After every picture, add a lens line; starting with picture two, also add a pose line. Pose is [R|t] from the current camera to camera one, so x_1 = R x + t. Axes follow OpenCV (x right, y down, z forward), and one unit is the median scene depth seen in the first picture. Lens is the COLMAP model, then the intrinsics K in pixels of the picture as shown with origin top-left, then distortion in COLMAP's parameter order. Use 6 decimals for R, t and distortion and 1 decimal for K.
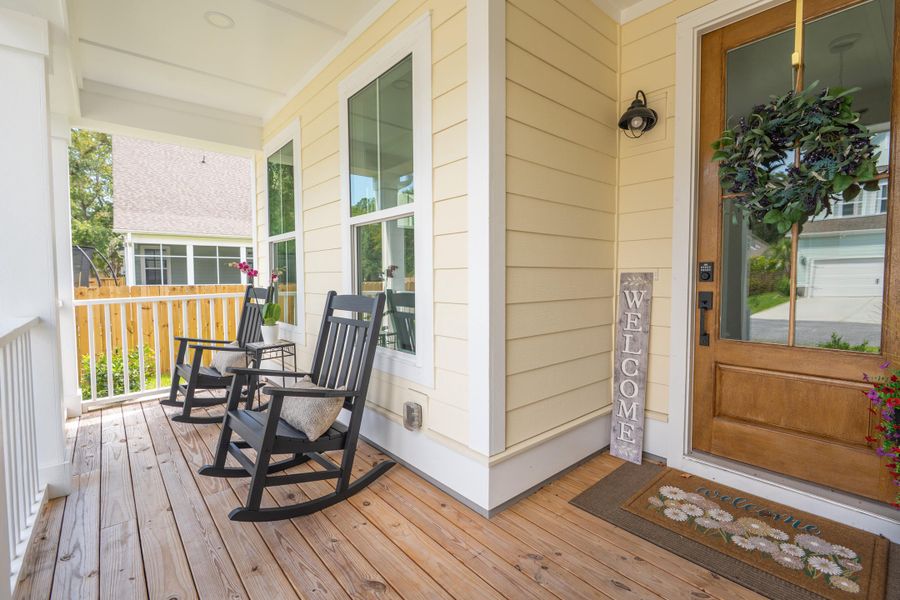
lens RADIAL K [[406.2, 0, 447.5], [0, 406.2, 296.8], [0, 0, 1]] dist [-0.007227, -0.002785]
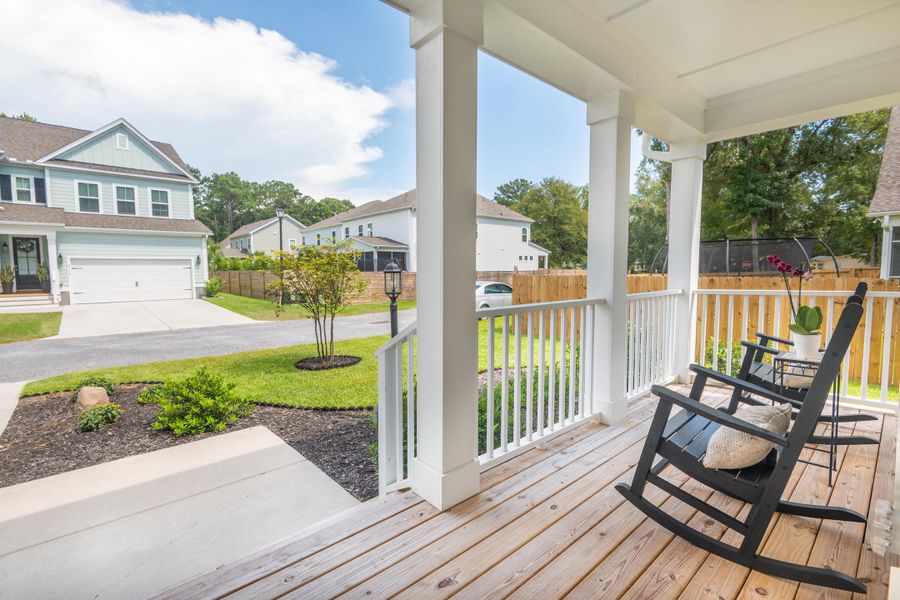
lens RADIAL K [[406.2, 0, 447.2], [0, 406.2, 297.3], [0, 0, 1]] dist [-0.007227, -0.002785]
pose [[0.012371, 0.072292, -0.997307, 0.478738], [-0.042993, 0.996499, 0.071700, -0.038055], [0.998999, 0.041990, 0.015435, 0.418641]]
